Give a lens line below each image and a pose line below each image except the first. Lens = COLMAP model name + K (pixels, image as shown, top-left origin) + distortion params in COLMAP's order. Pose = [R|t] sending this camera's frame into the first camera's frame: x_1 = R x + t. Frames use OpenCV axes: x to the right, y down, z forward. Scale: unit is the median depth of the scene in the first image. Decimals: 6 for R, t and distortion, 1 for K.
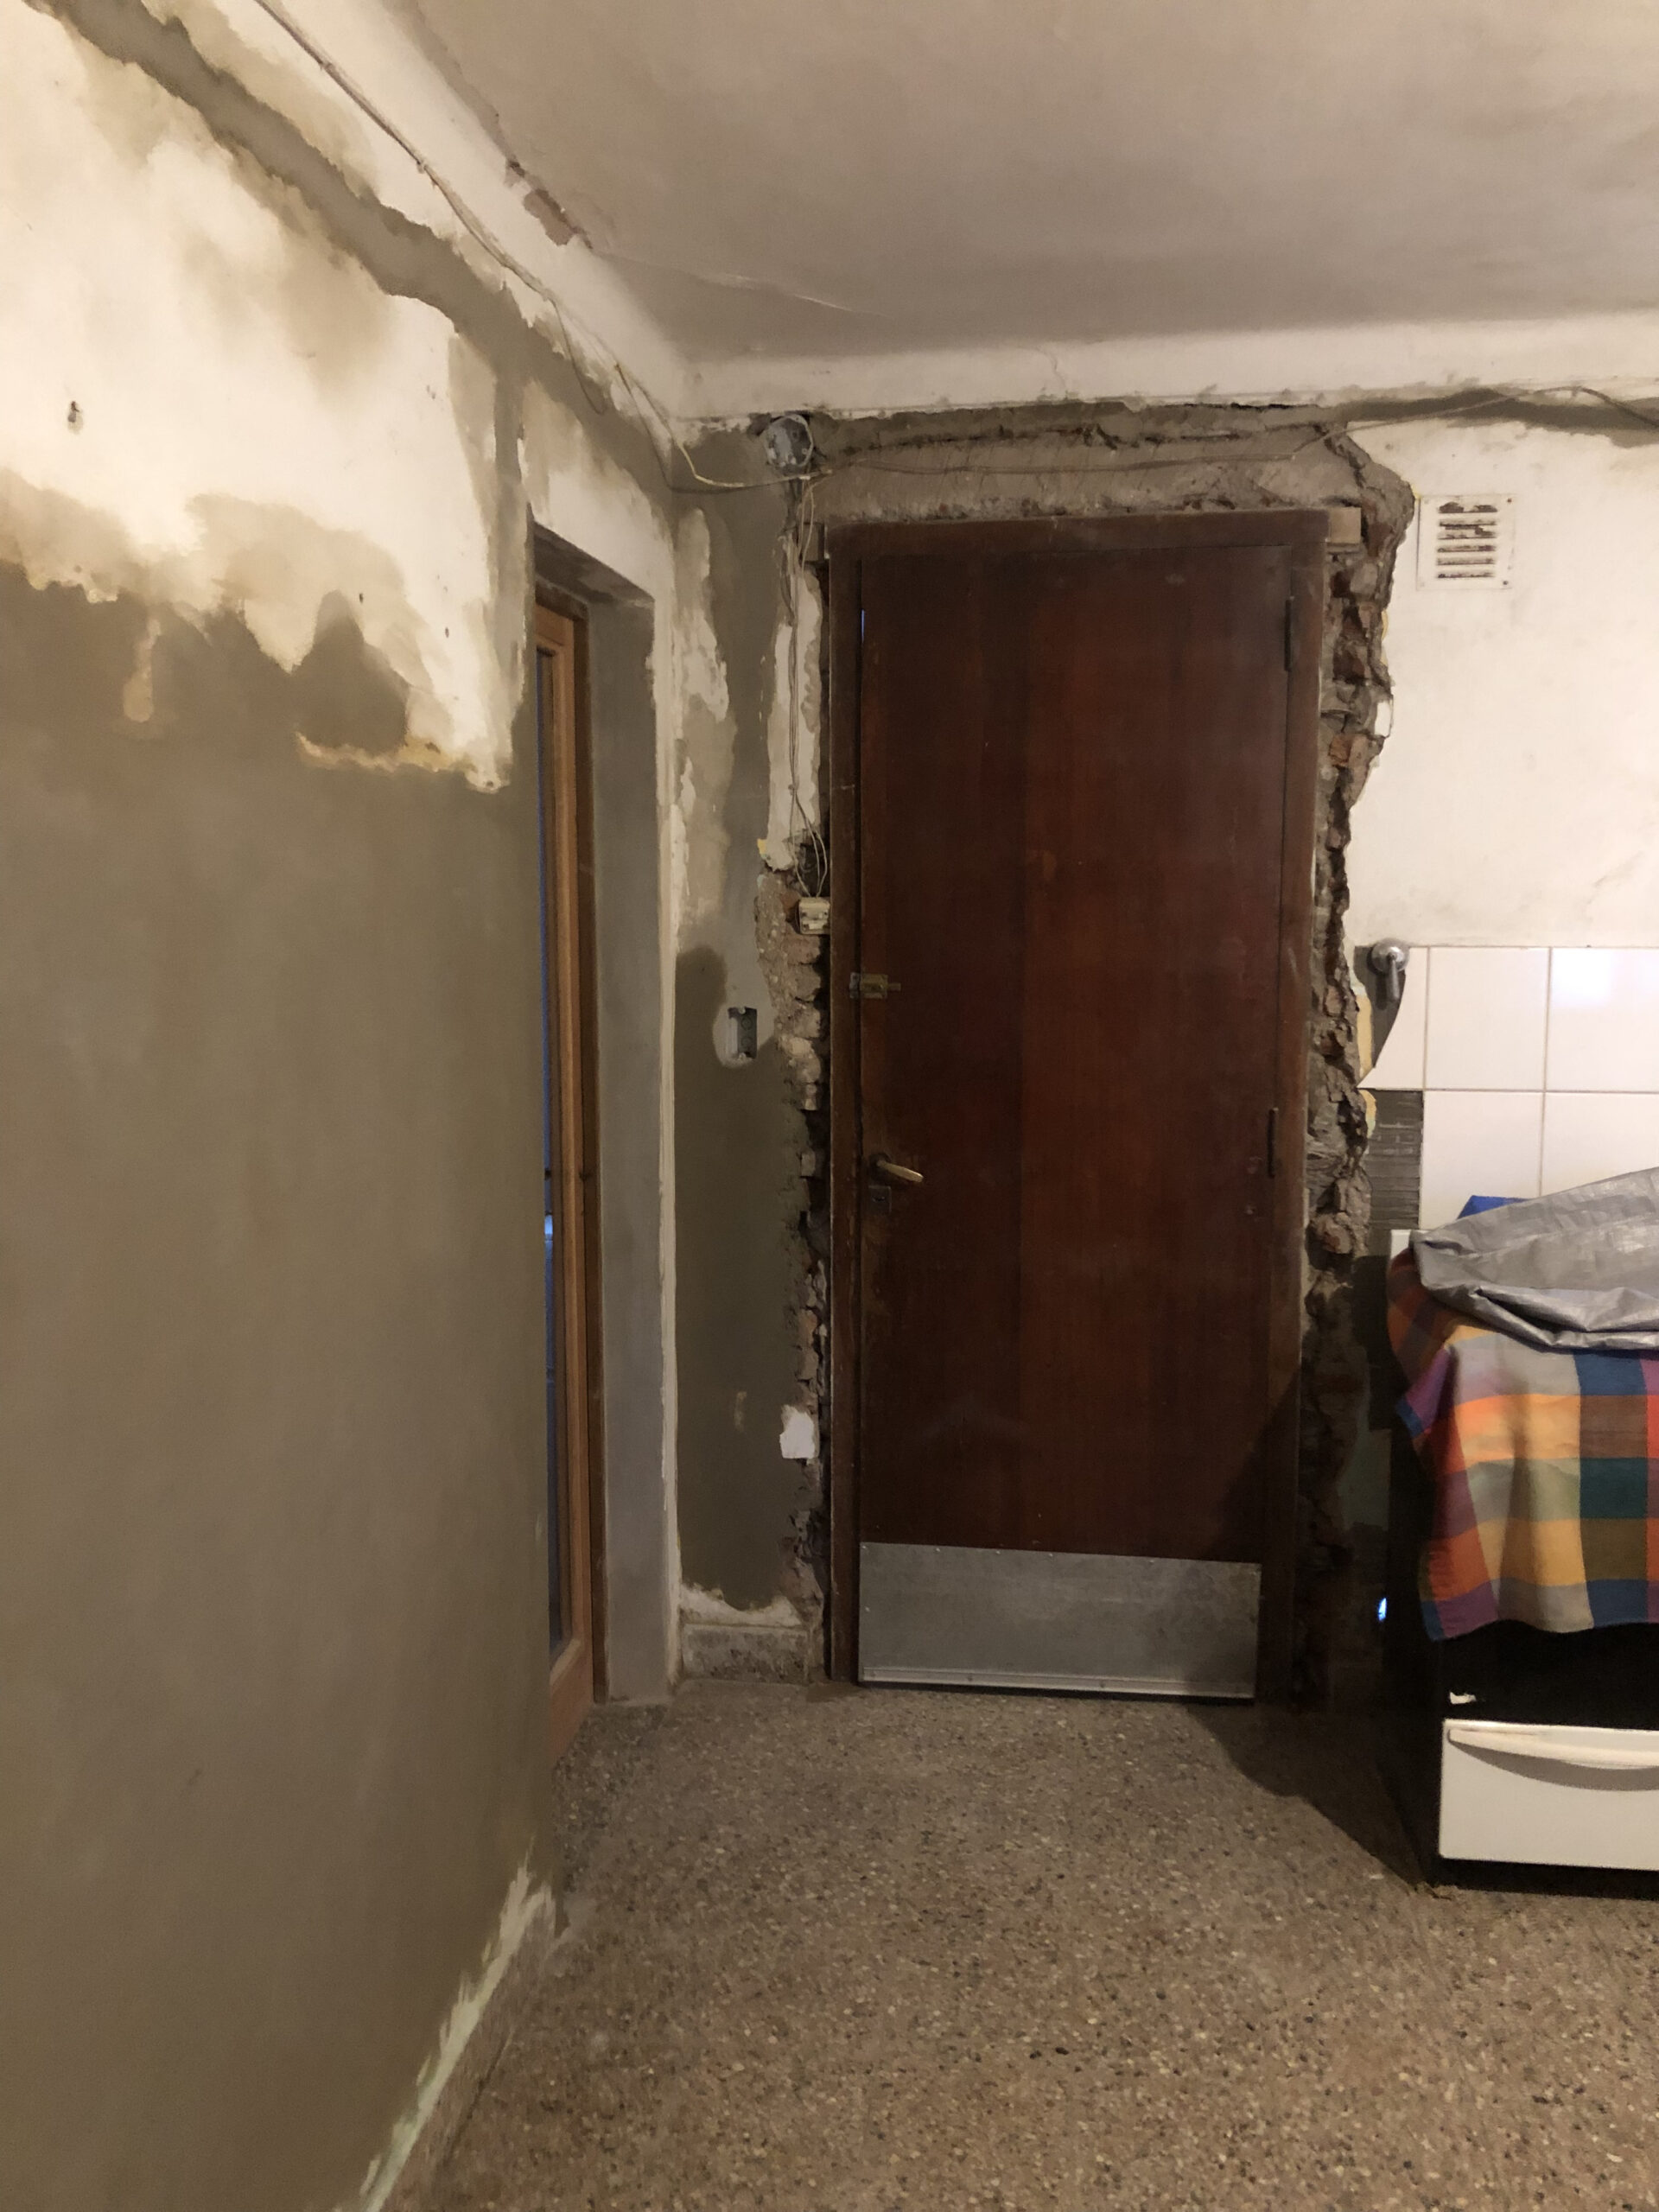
lens RADIAL K [[1827.2, 0, 835.9], [0, 1827.2, 1101.0], [0, 0, 1]] dist [0.000934, 0.004321]
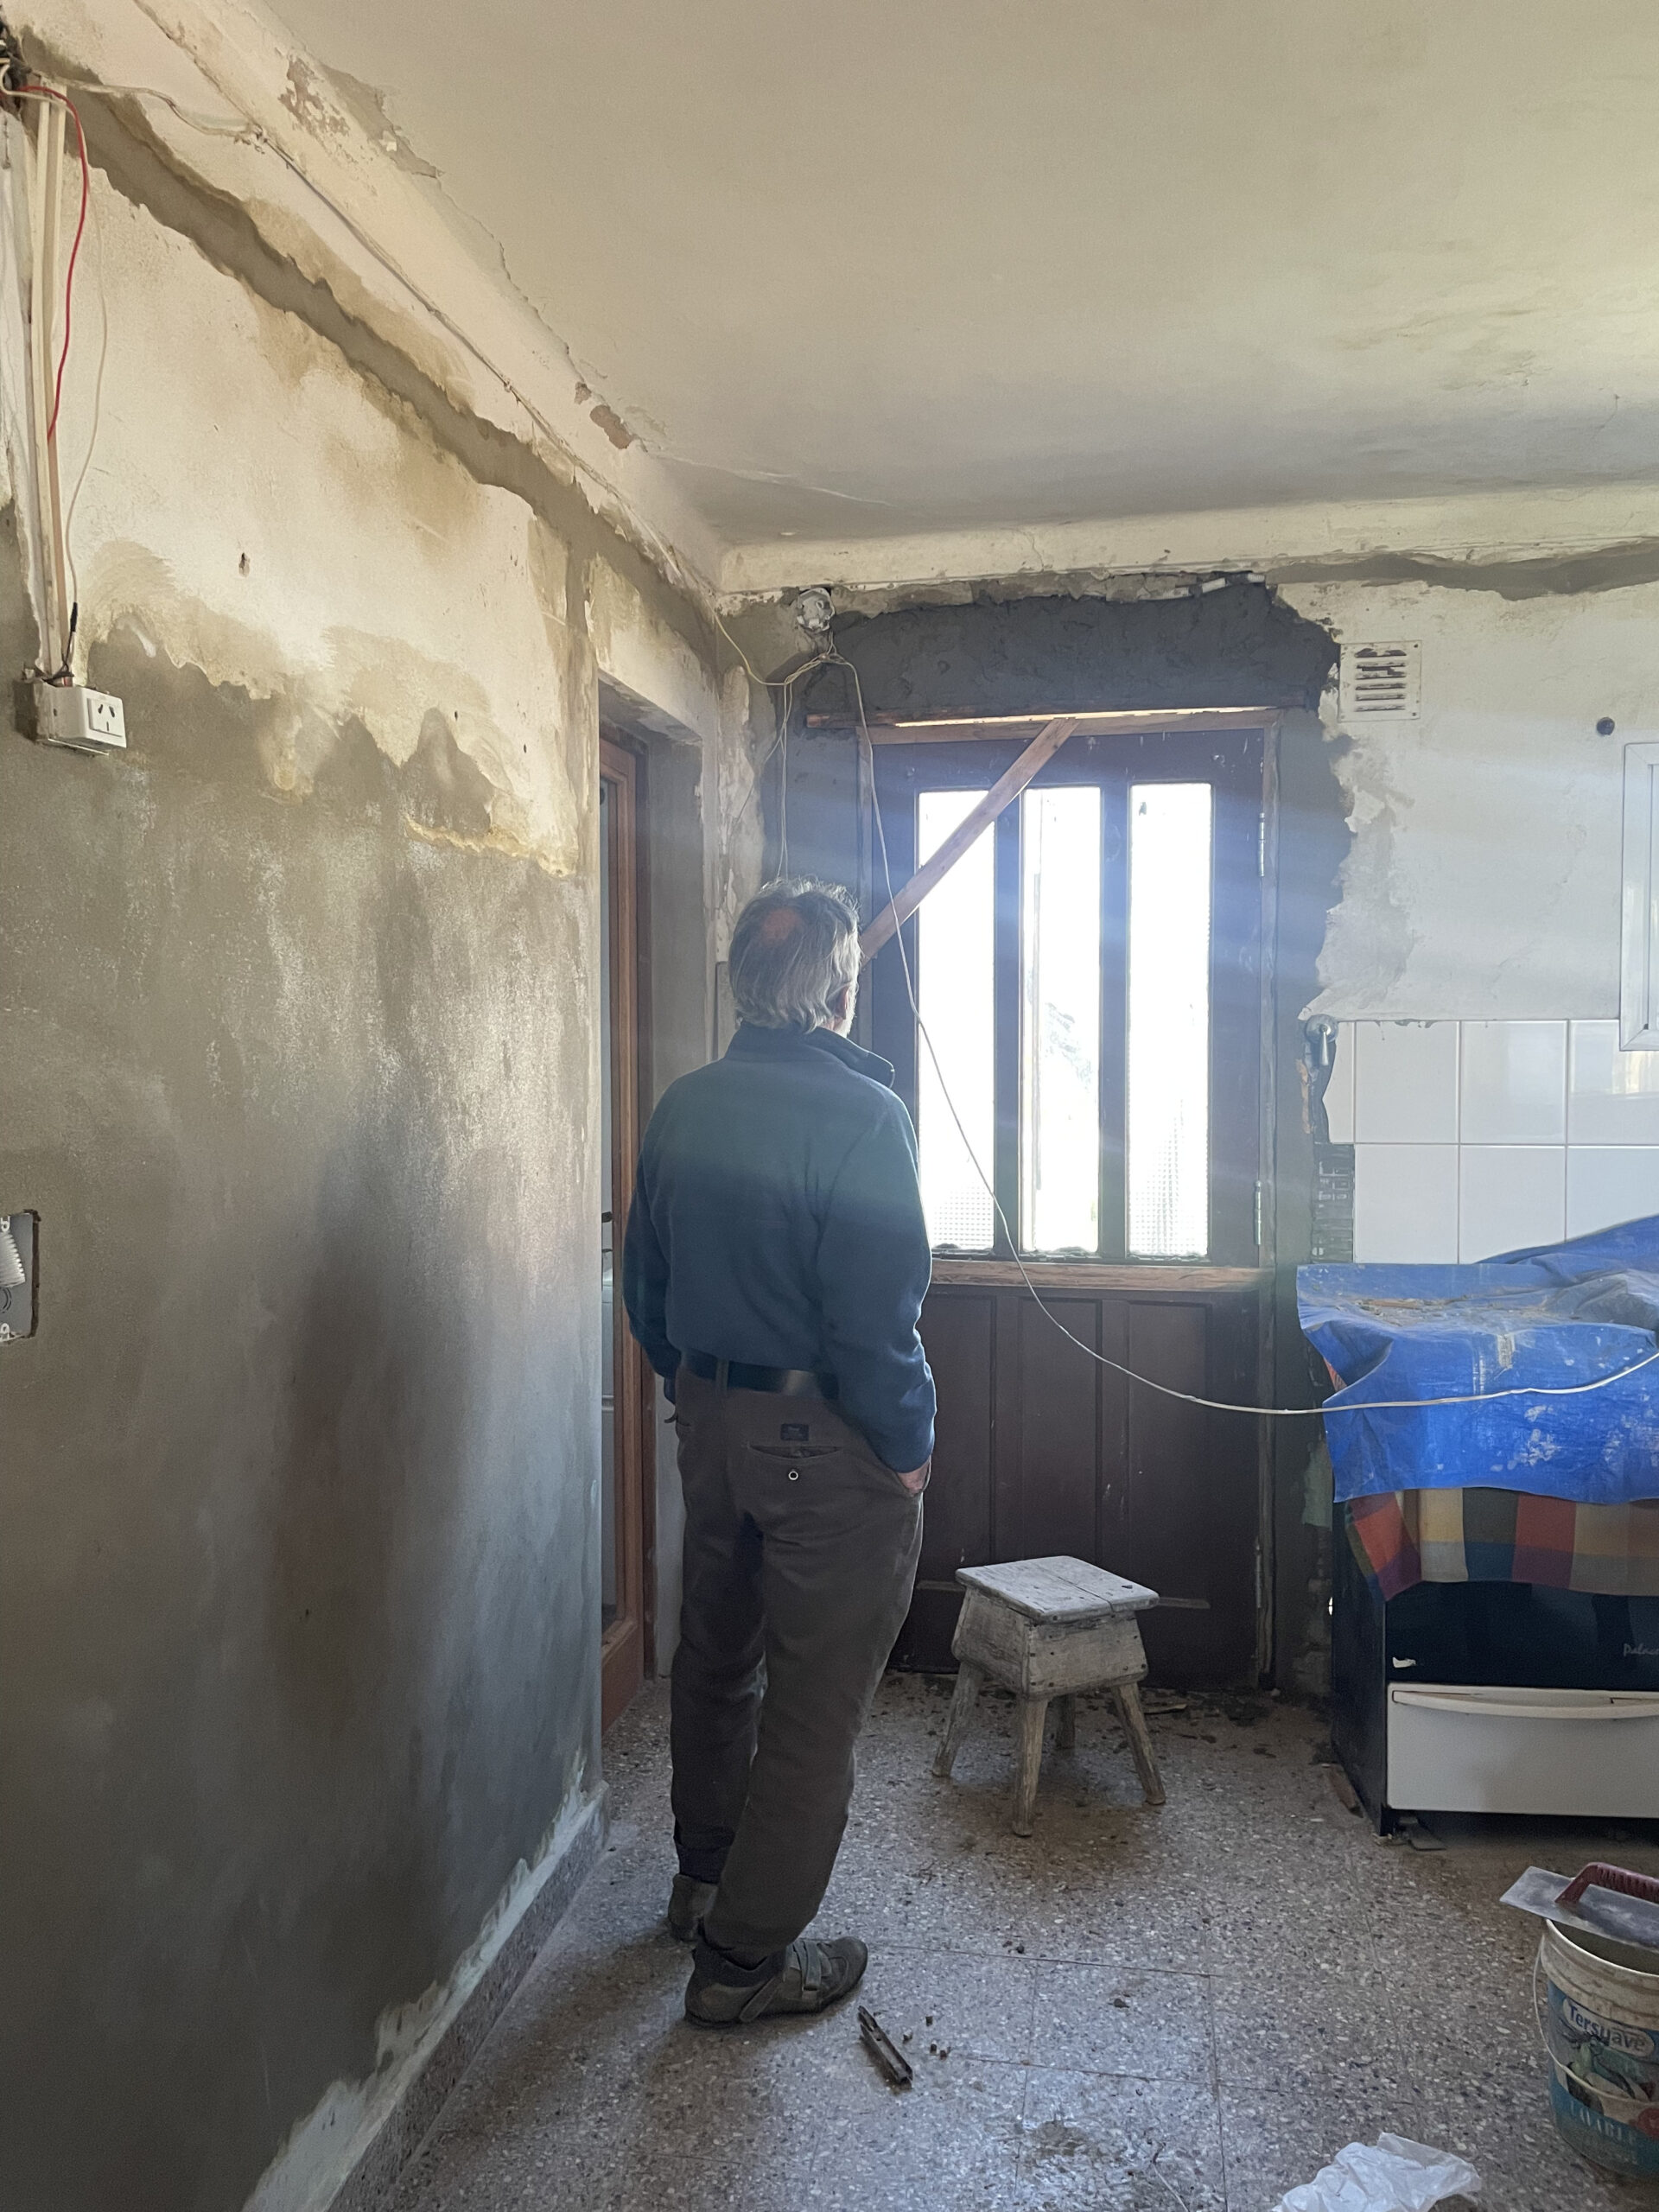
lens RADIAL K [[1678.2, 0, 822.7], [0, 1678.2, 1113.0], [0, 0, 1]] dist [0.029789, -0.019647]
pose [[0.999010, -0.000731, -0.044488, 0.039682], [-0.002456, 0.997434, -0.071544, 0.069530], [0.044426, 0.071583, 0.996445, -0.115437]]
